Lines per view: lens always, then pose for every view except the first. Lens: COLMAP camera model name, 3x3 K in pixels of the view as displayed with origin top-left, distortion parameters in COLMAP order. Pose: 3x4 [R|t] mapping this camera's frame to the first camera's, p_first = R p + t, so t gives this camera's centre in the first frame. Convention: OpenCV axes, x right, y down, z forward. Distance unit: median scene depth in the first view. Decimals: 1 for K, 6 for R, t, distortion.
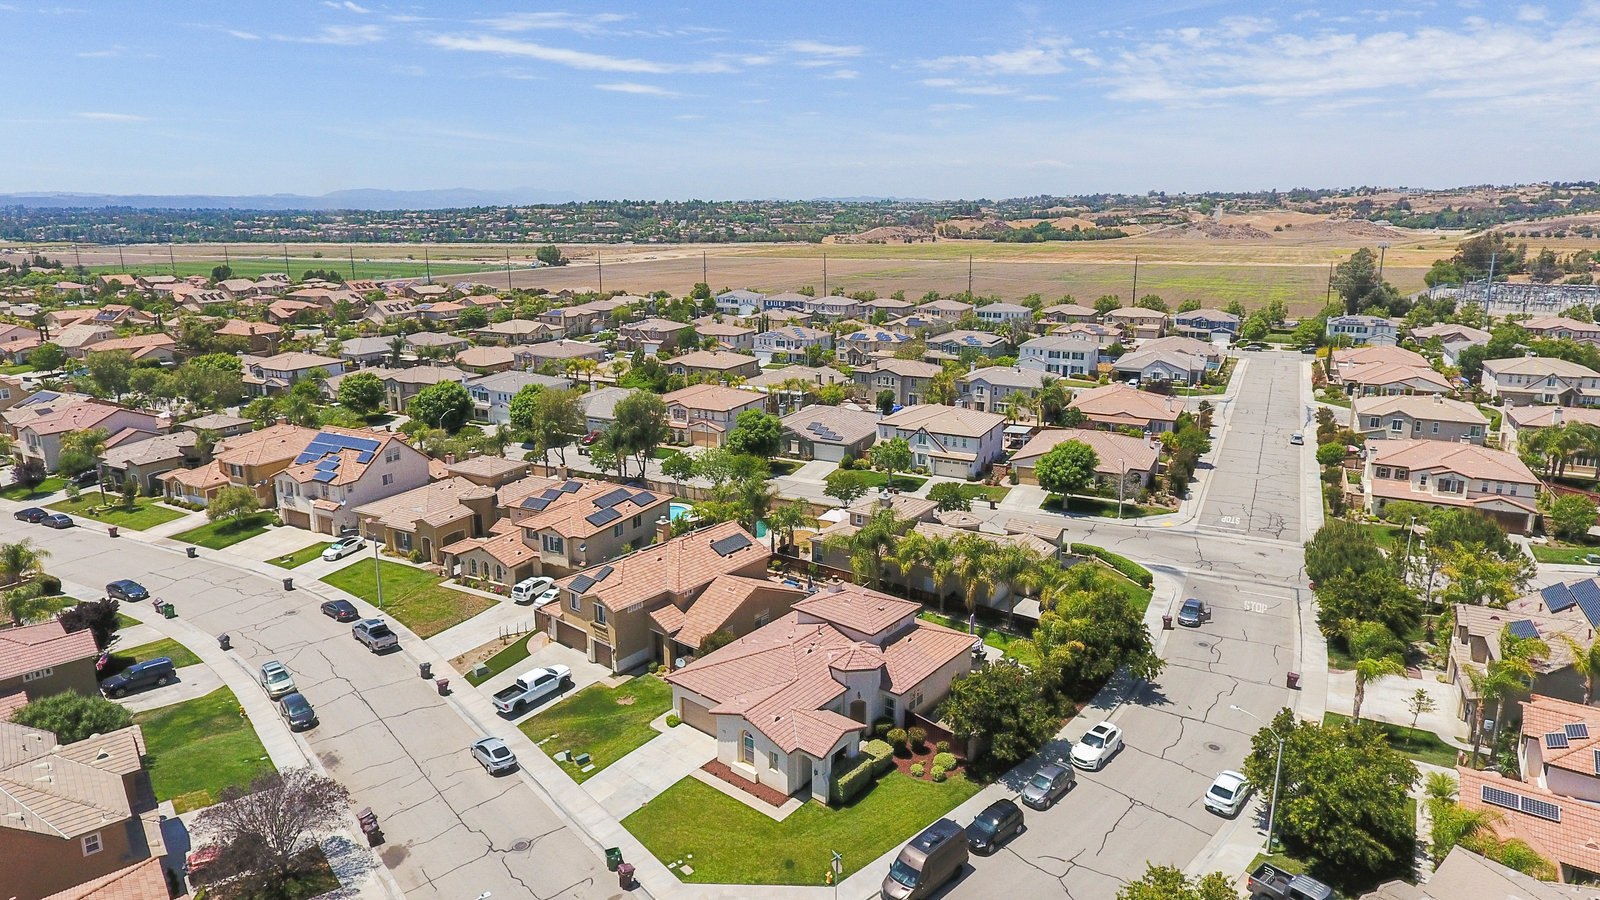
lens RADIAL K [[939.7, 0, 793.6], [0, 939.7, 418.6], [0, 0, 1]] dist [-0.000171, 0.006340]
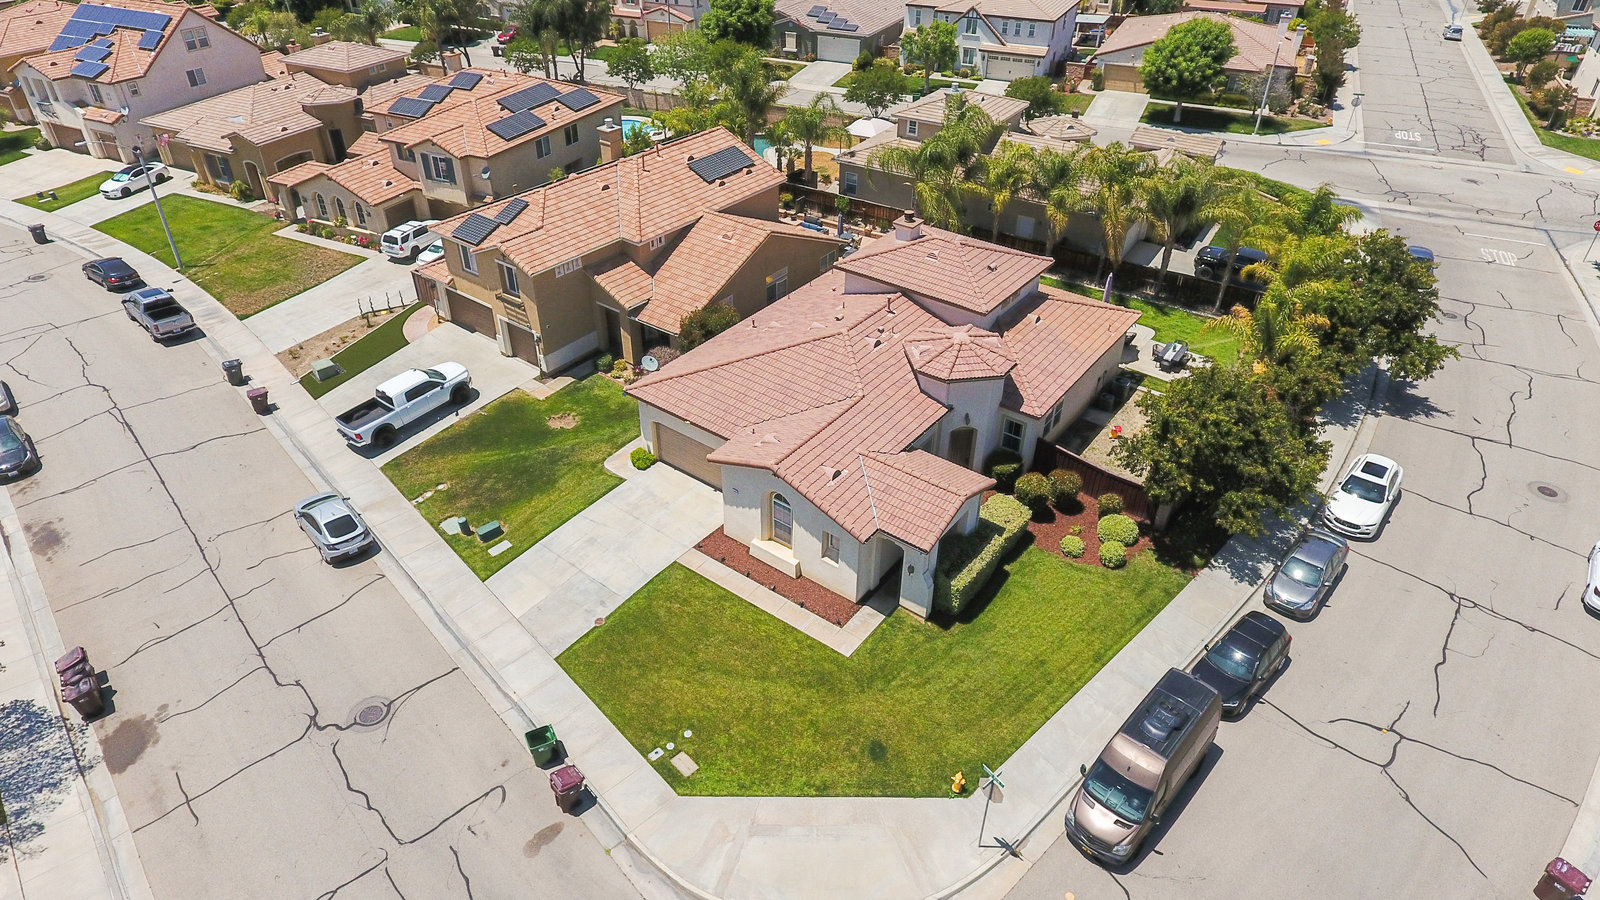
lens RADIAL K [[939.7, 0, 791.1], [0, 939.7, 414.8], [0, 0, 1]] dist [-0.000171, 0.006340]
pose [[0.999393, -0.013591, 0.032077, -0.040627], [0.001273, 0.934392, 0.356245, 0.064421], [-0.034814, -0.355988, 0.933842, 0.344056]]
